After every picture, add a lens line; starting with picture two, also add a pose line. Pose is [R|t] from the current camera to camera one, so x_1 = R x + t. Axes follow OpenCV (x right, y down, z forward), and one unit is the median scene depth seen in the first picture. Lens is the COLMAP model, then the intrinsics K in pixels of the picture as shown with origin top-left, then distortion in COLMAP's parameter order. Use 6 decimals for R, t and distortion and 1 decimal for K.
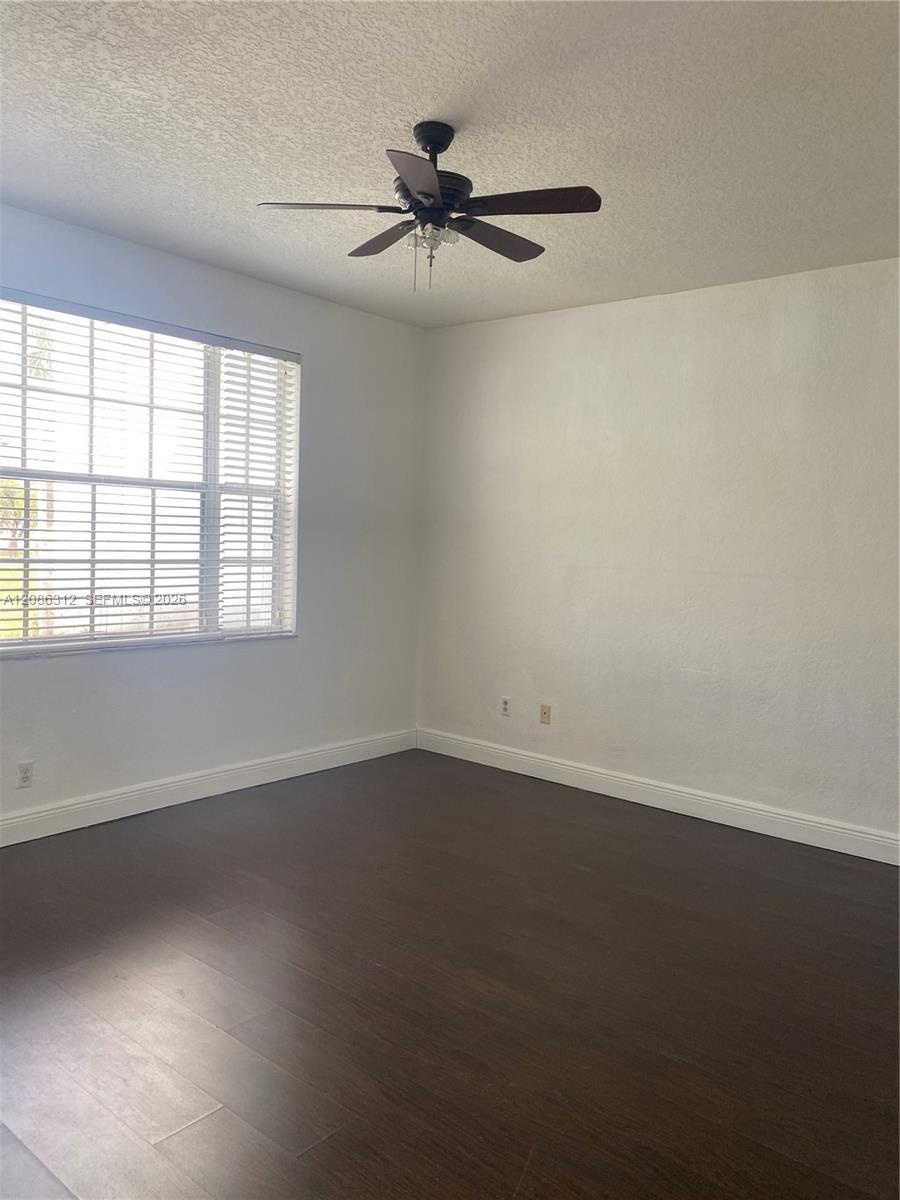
lens RADIAL K [[897.3, 0, 450.0], [0, 897.3, 600.0], [0, 0, 1]] dist [0.054811, 0.000833]
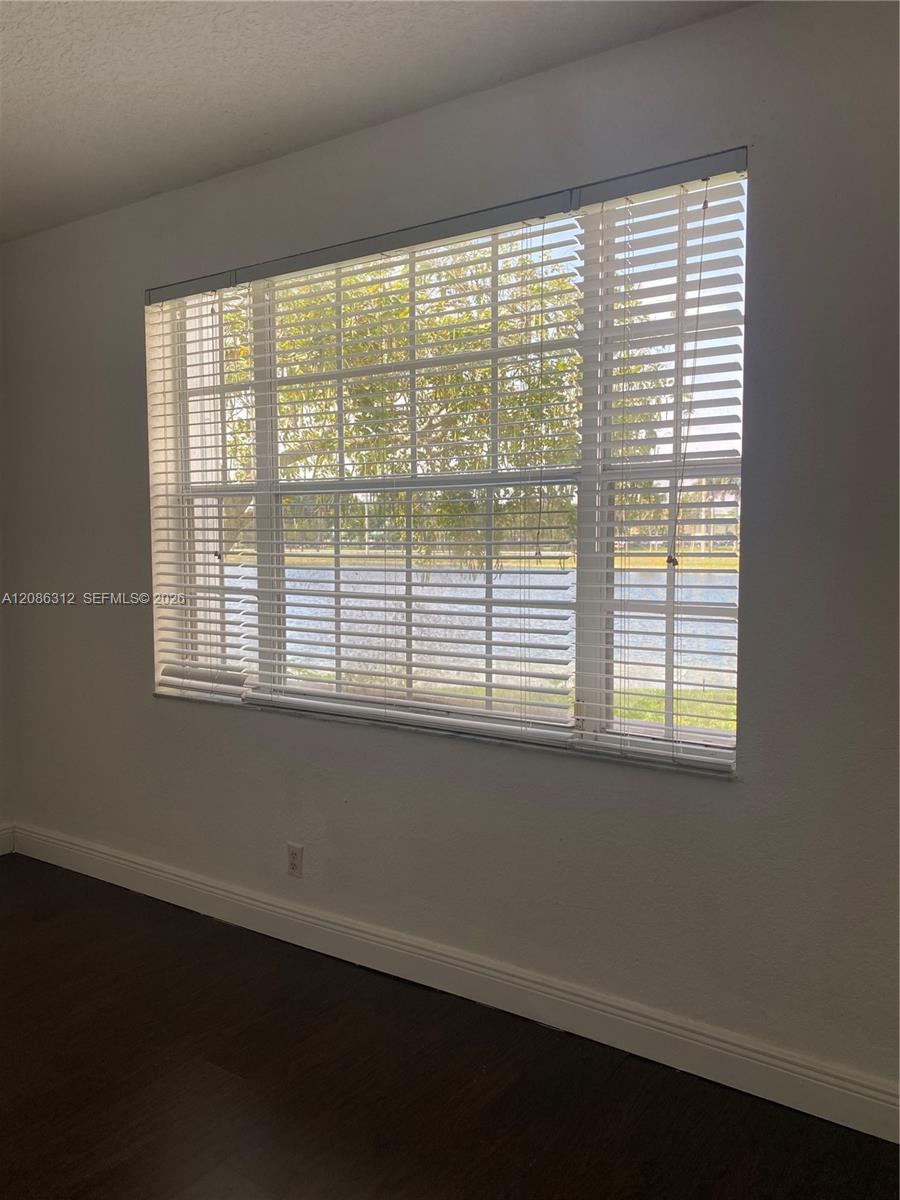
lens RADIAL K [[897.3, 0, 450.0], [0, 897.3, 600.0], [0, 0, 1]] dist [0.054811, 0.000833]
pose [[0.070597, 0.031964, -0.996993, 0.272428], [-0.061056, 0.997751, 0.027665, -0.056399], [0.995635, 0.058920, 0.072390, 0.868264]]
